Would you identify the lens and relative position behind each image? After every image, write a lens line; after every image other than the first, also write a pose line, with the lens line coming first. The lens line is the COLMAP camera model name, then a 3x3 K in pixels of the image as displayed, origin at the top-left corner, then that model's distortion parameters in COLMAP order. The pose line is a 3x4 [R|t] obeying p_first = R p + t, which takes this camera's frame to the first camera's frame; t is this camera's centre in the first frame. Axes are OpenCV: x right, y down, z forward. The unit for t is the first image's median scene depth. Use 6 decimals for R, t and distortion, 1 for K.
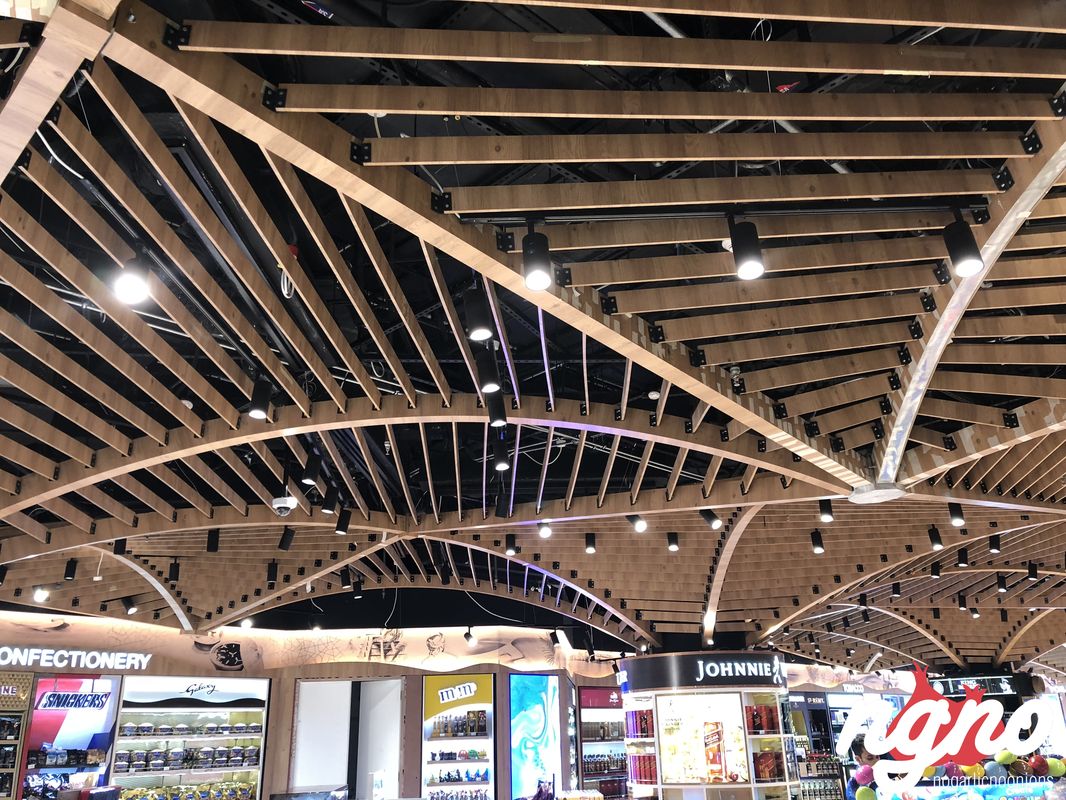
lens RADIAL K [[887.1, 0, 535.1], [0, 887.1, 359.8], [0, 0, 1]] dist [0.006202, 0.004683]
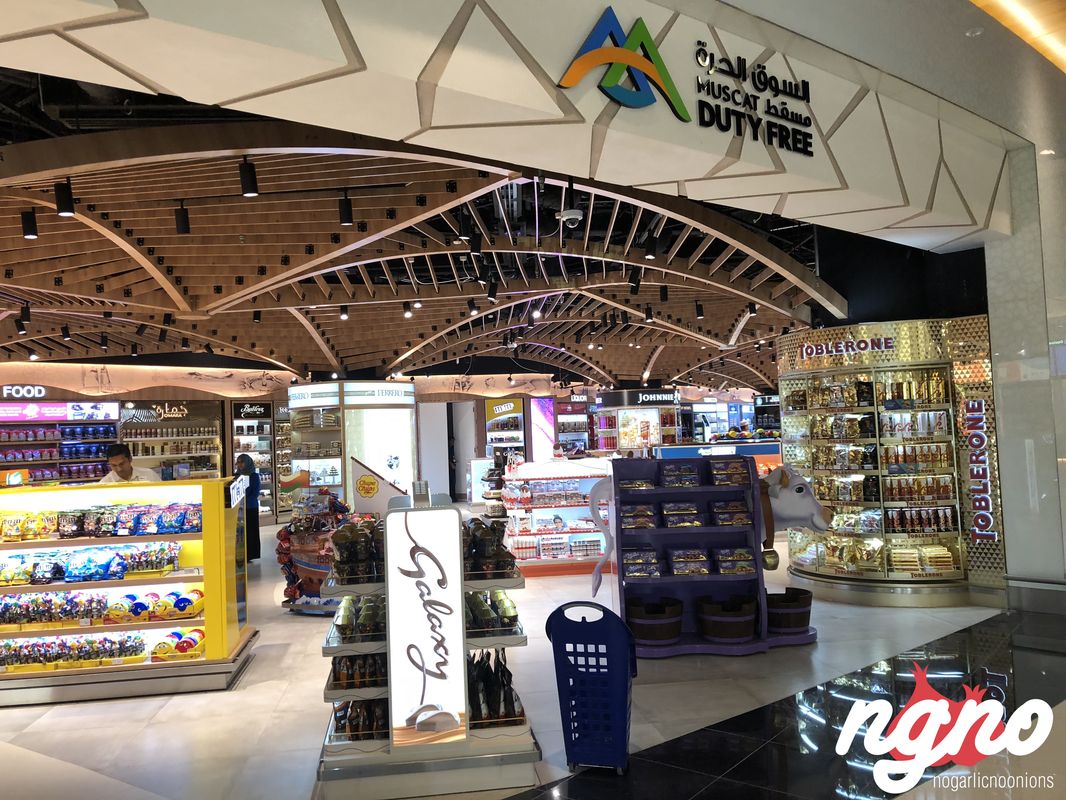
lens RADIAL K [[870.9, 0, 533.0], [0, 870.9, 400.0], [0, 0, 1]] dist [0.015612, 0.003800]
pose [[0.992108, -0.006117, 0.125240, -0.256266], [-0.038529, 0.935615, 0.350913, -0.281638], [-0.119323, -0.352969, 0.927995, -0.689267]]
